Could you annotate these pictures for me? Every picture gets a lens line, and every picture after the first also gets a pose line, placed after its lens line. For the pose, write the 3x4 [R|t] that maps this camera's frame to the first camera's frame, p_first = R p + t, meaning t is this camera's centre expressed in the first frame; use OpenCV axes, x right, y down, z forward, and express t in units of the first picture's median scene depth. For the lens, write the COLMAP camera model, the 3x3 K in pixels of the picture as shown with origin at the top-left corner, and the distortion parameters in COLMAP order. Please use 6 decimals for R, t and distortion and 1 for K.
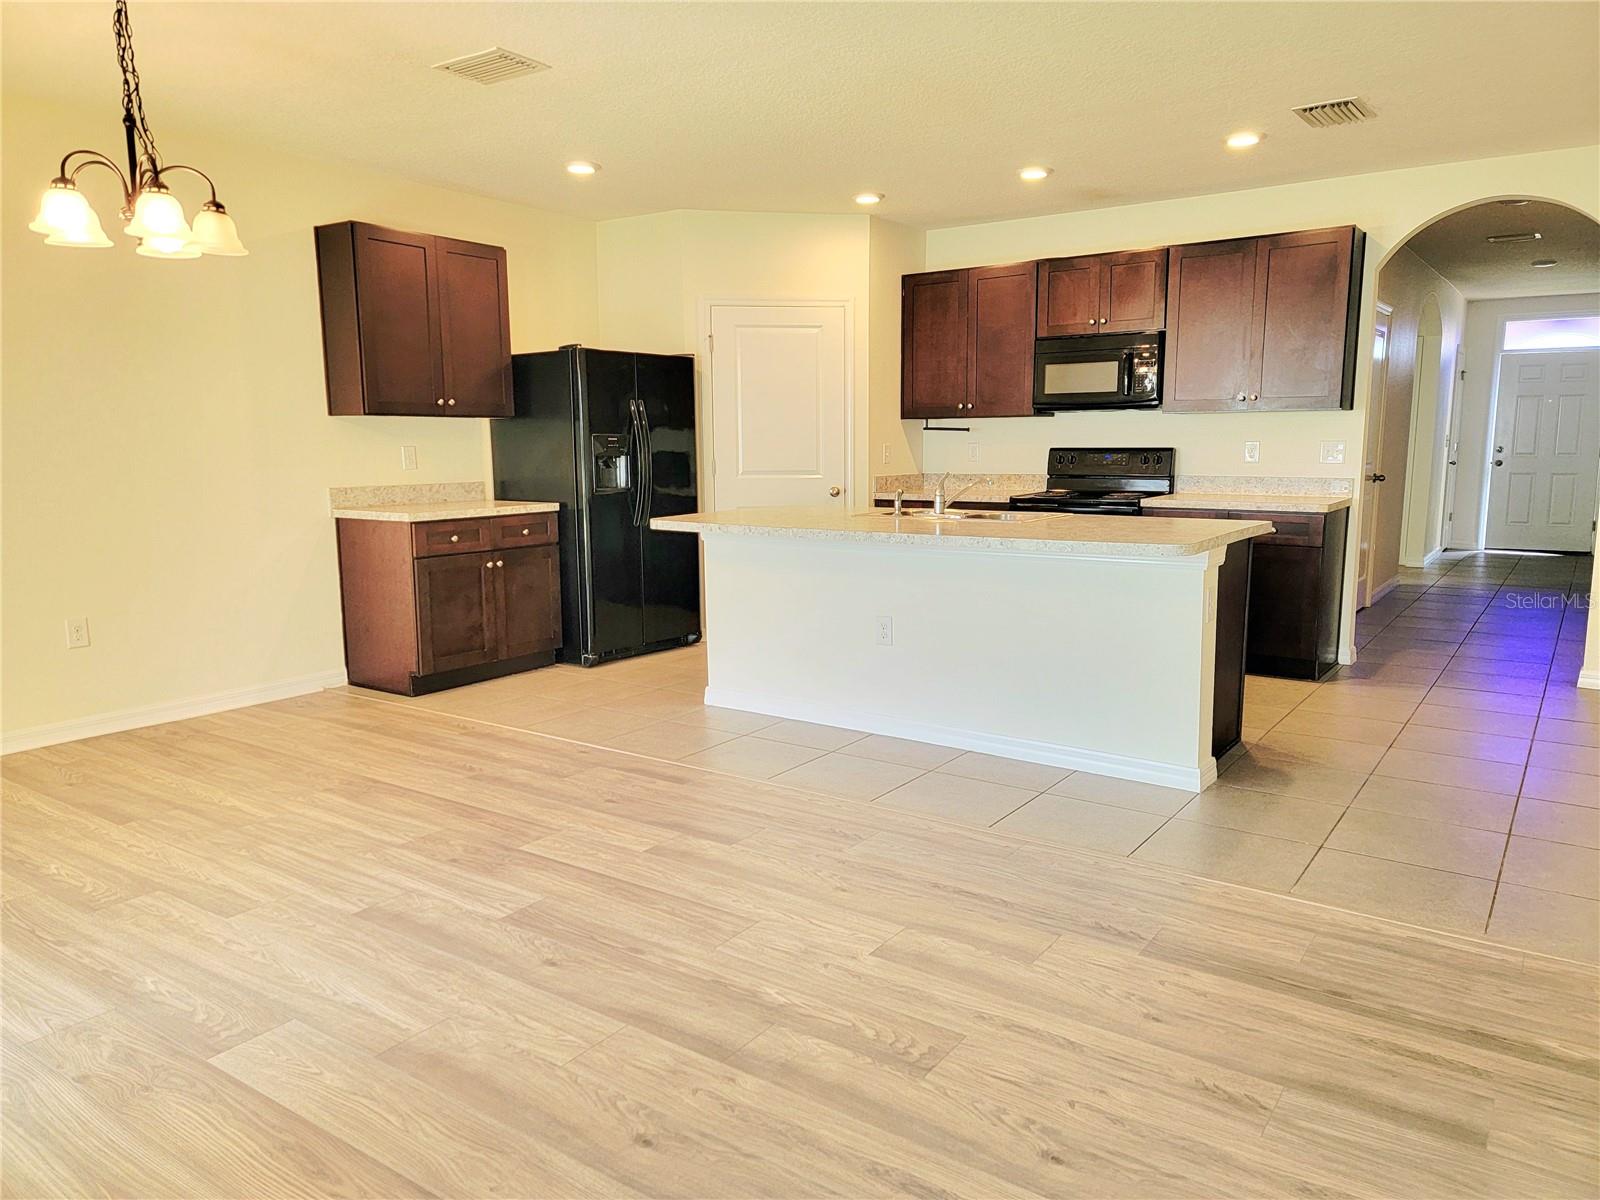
lens RADIAL K [[1138.8, 0, 800.0], [0, 1138.8, 600.0], [0, 0, 1]] dist [0.000553, -0.000656]
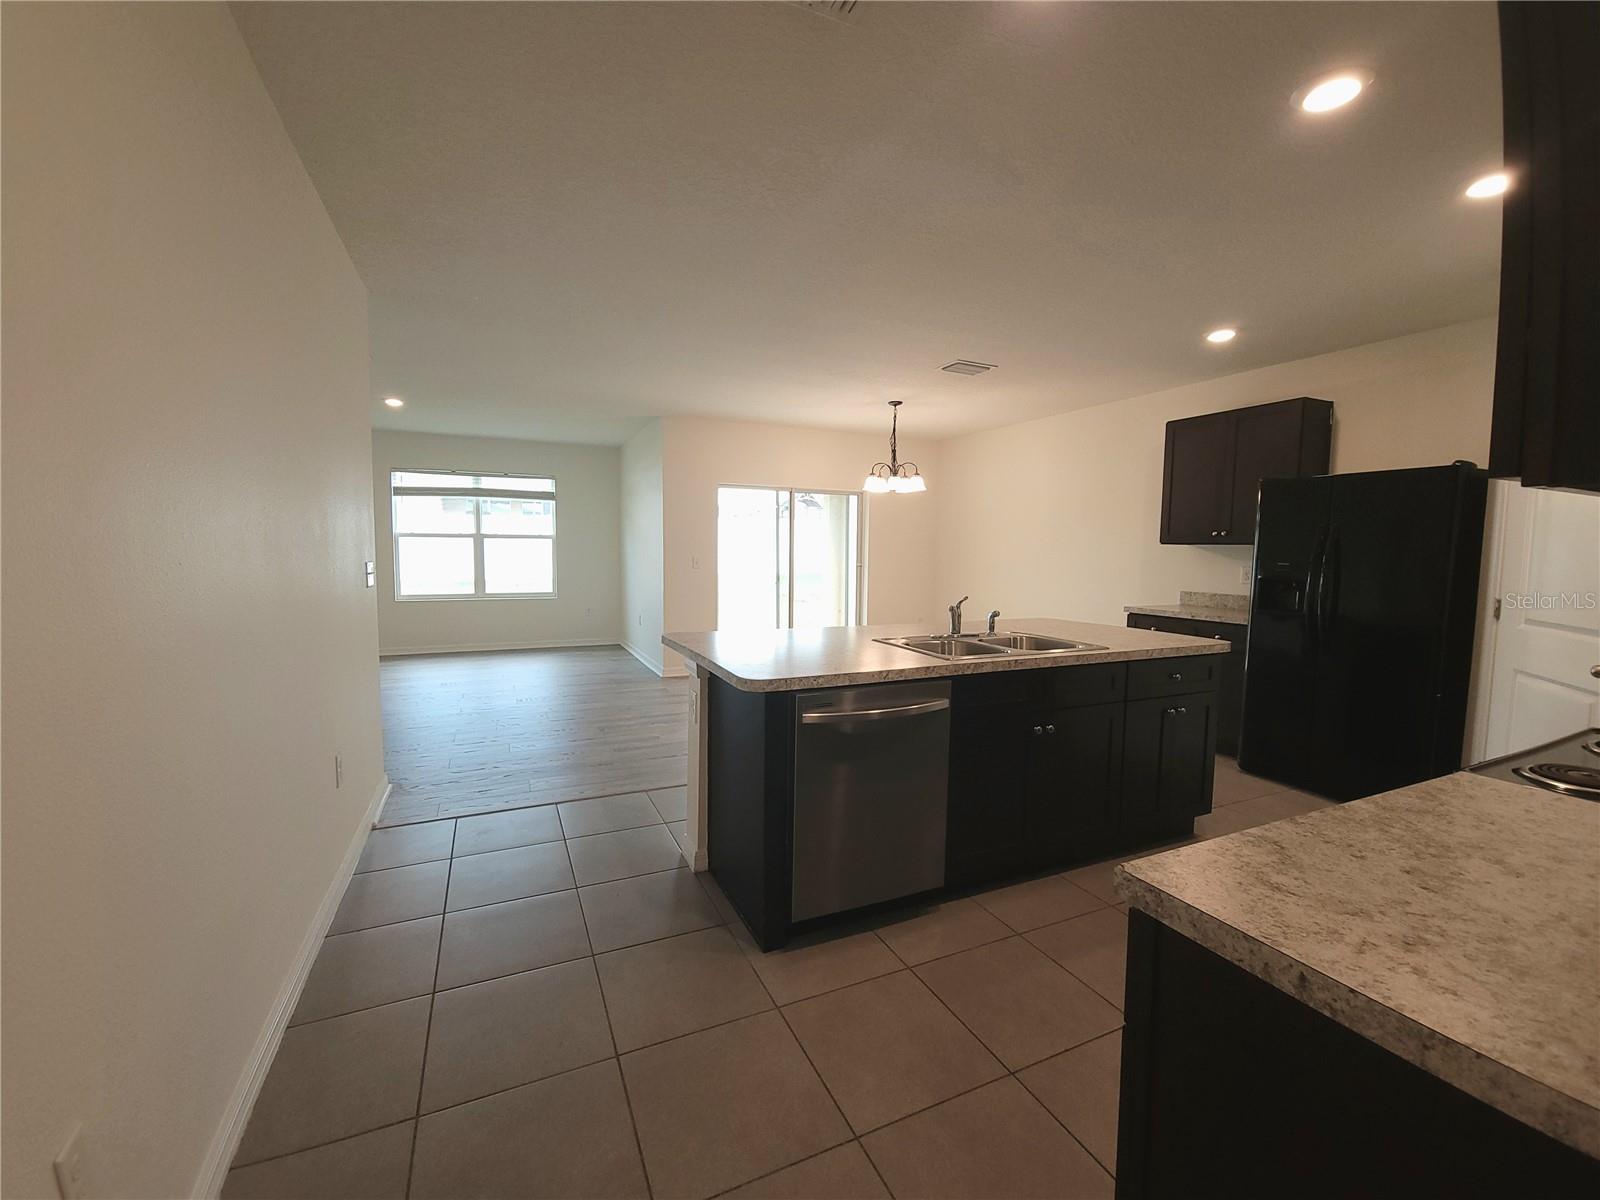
lens RADIAL K [[659.5, 0, 800.0], [0, 659.5, 600.0], [0, 0, 1]] dist [-0.000329, -0.000029]
pose [[-0.496486, 0.081925, -0.864170, 1.044612], [-0.130964, 0.977071, 0.167870, -0.282047], [0.858109, 0.196520, -0.474373, 1.645130]]
